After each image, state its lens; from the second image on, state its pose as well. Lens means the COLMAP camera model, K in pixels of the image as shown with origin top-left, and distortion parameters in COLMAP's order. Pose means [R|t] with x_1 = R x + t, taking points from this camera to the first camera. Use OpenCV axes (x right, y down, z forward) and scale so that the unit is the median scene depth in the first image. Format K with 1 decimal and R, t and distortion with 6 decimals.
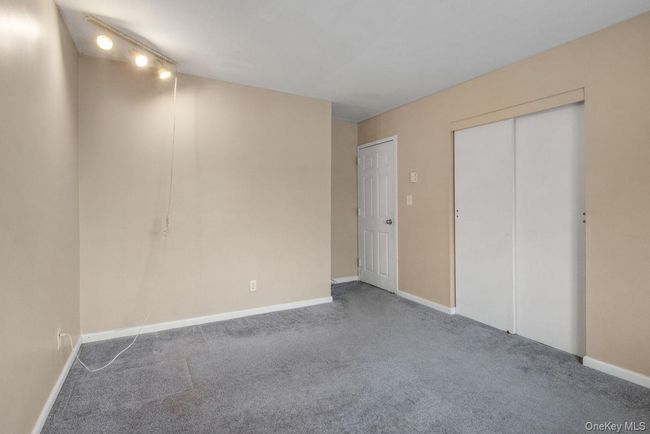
lens RADIAL K [[318.5, 0, 320.7], [0, 318.5, 217.0], [0, 0, 1]] dist [0.004706, -0.001245]
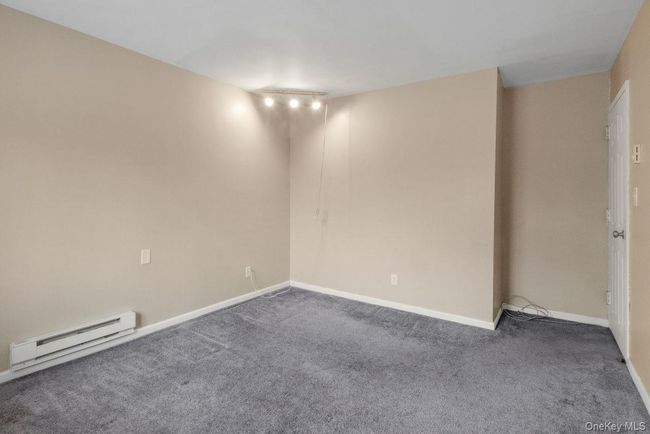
lens RADIAL K [[330.2, 0, 324.7], [0, 330.2, 207.6], [0, 0, 1]] dist [0.002901, 0.000071]
pose [[0.452555, 0.031060, -0.891195, 0.669920], [-0.047441, 0.998816, 0.010720, -0.017398], [0.890474, 0.037428, 0.453493, 0.332839]]
